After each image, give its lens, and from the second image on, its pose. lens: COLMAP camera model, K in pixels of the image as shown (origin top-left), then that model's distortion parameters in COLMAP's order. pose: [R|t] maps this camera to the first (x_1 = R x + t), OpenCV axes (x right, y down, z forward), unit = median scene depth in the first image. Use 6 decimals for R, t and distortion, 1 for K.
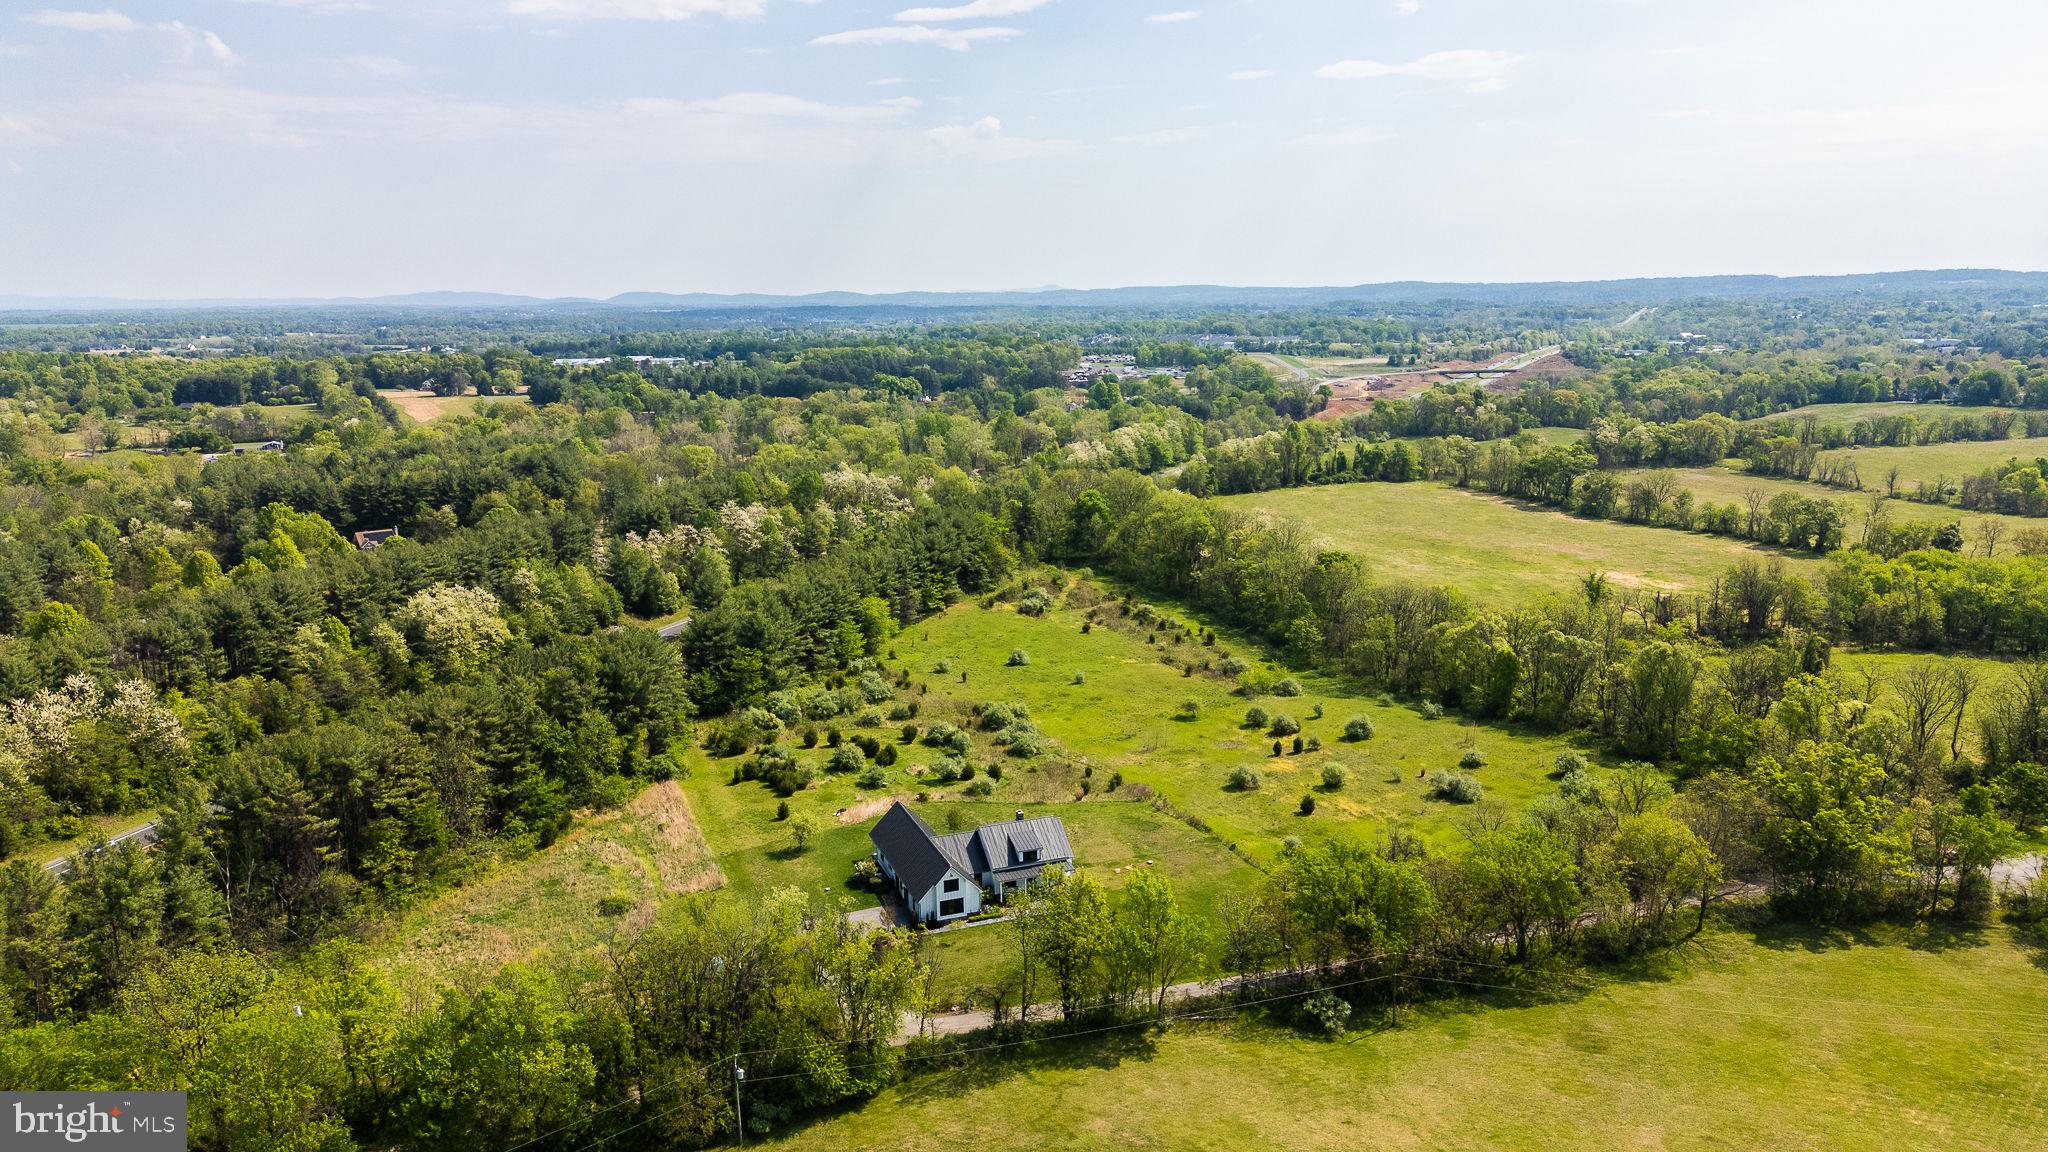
lens RADIAL K [[1437.7, 0, 1027.3], [0, 1437.7, 582.5], [0, 0, 1]] dist [0.077513, -0.079866]
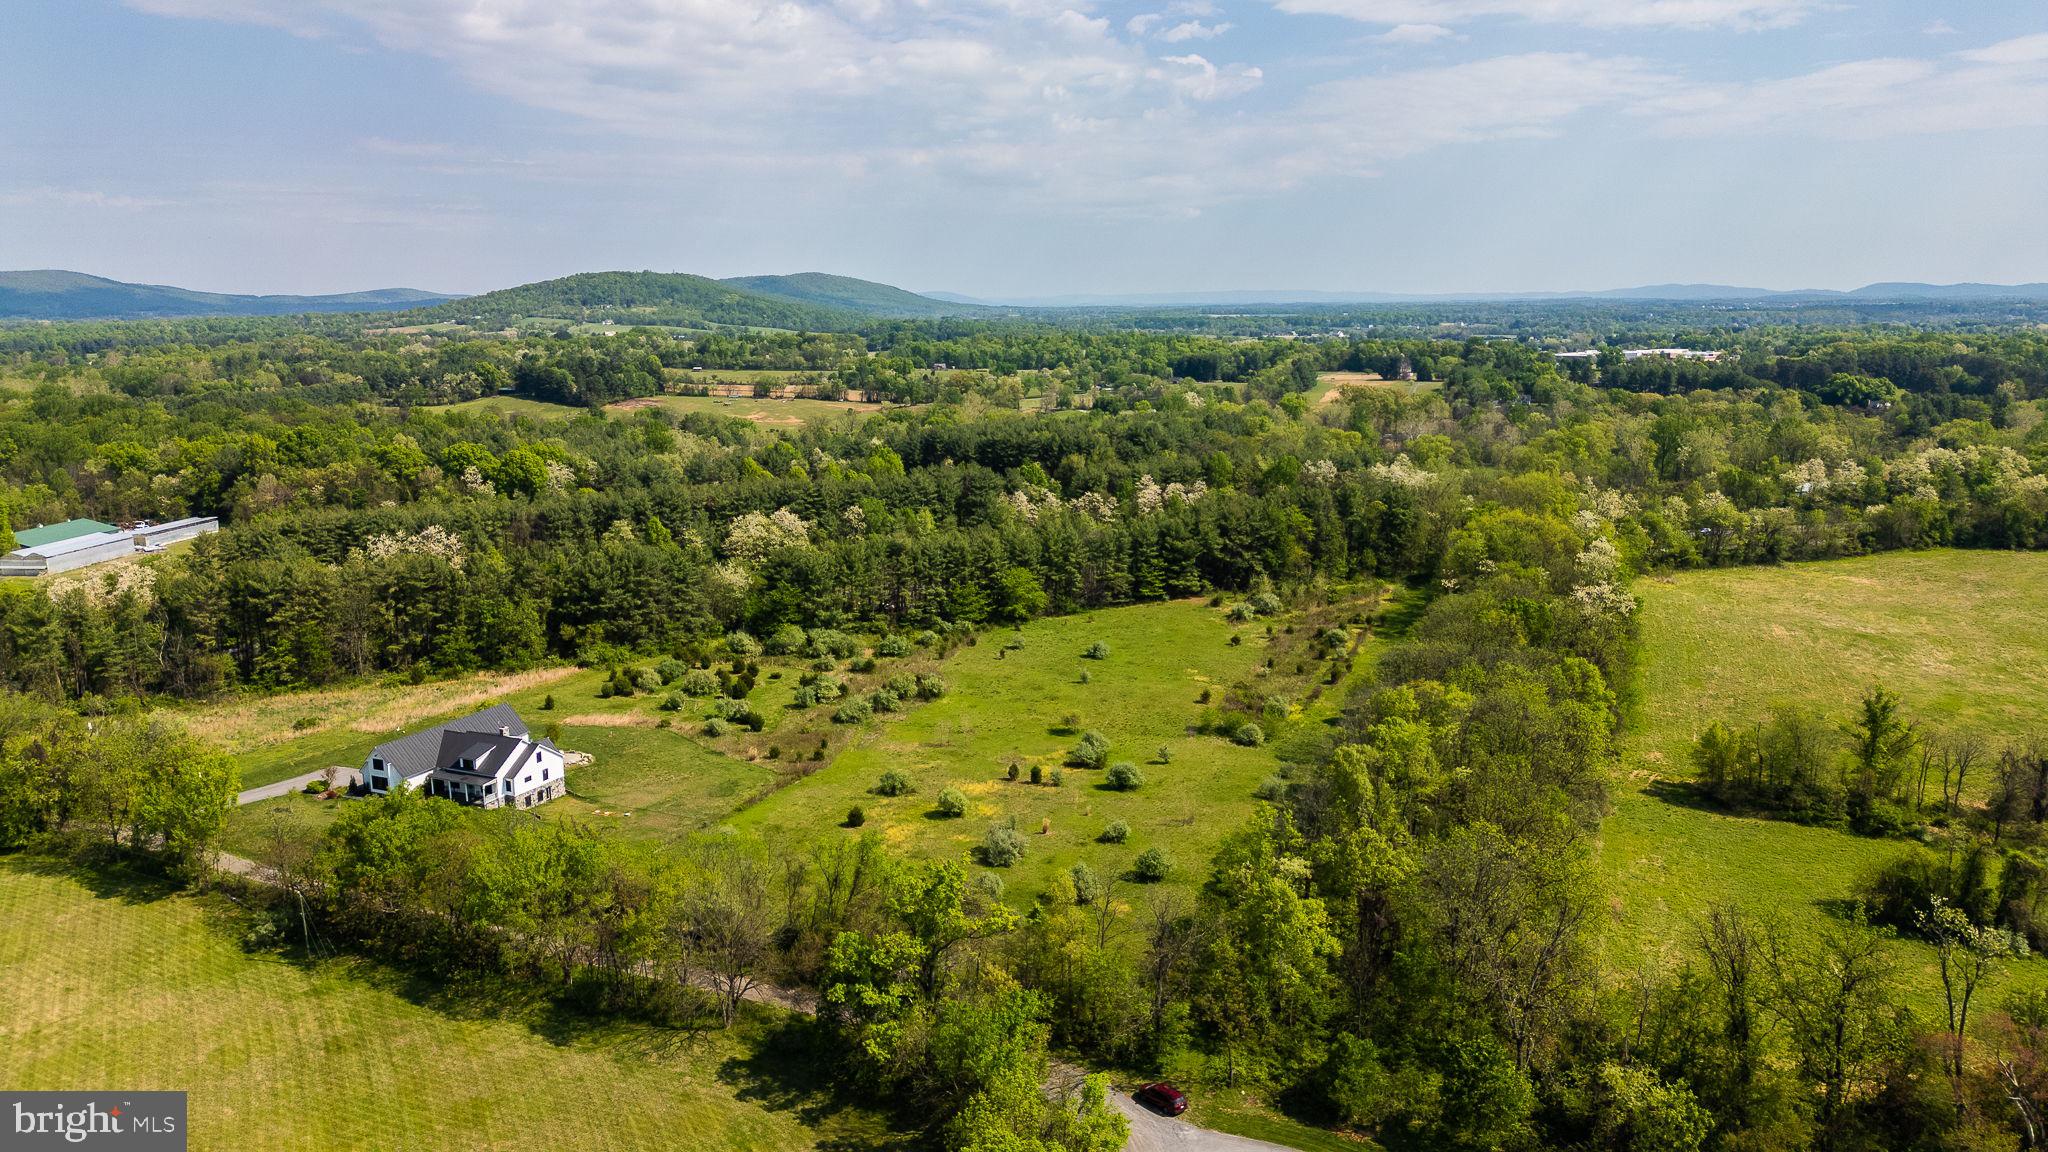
lens RADIAL K [[1437.7, 0, 1023.6], [0, 1437.7, 572.8], [0, 0, 1]] dist [0.077513, -0.079866]
pose [[0.697574, 0.140098, -0.702683, 0.519774], [-0.141739, 0.988300, 0.056334, -0.037278], [0.702354, 0.060300, 0.709270, 0.249855]]
